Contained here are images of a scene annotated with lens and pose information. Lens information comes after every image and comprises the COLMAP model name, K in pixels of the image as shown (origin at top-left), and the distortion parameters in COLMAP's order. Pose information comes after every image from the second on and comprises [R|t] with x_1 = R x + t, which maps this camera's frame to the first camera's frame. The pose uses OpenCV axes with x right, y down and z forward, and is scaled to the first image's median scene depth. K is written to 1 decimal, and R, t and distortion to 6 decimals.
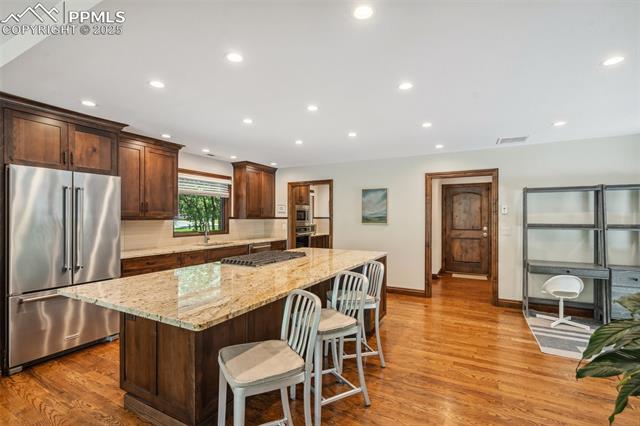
lens RADIAL K [[295.4, 0, 320.0], [0, 295.4, 213.0], [0, 0, 1]] dist [-0.000614, 0.000254]
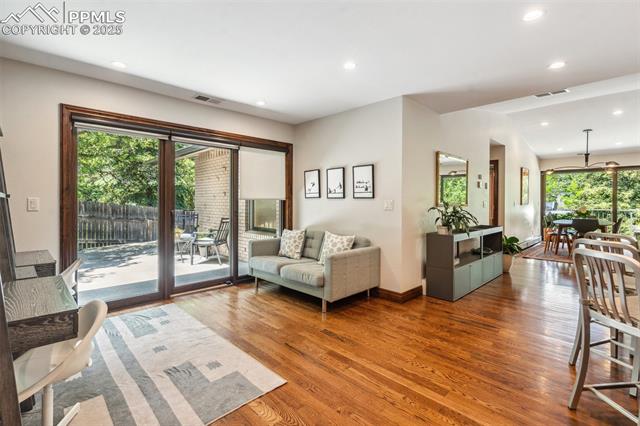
lens RADIAL K [[300.4, 0, 317.3], [0, 300.4, 202.5], [0, 0, 1]] dist [0.002349, 0.000539]
pose [[-0.950813, -0.005820, 0.309711, 0.308278], [-0.007597, 0.999961, -0.004531, 0.051356], [-0.309673, -0.006662, -0.950820, 1.022460]]
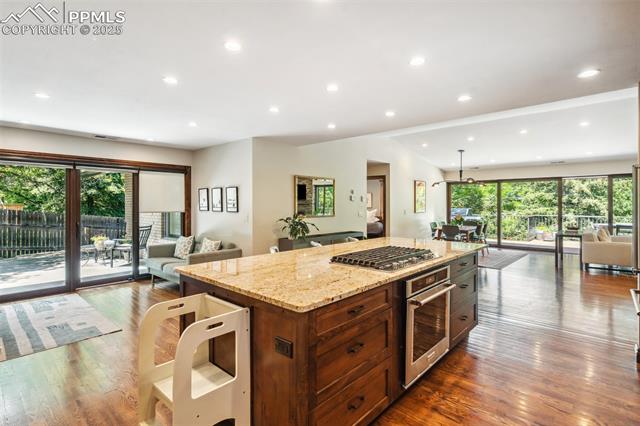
lens RADIAL K [[322.0, 0, 317.8], [0, 322.0, 202.7], [0, 0, 1]] dist [0.001701, 0.000328]
pose [[-0.968711, -0.000736, 0.248190, -0.143544], [-0.004232, 0.999899, -0.013554, 0.015624], [-0.248155, -0.014180, -0.968616, 1.247213]]
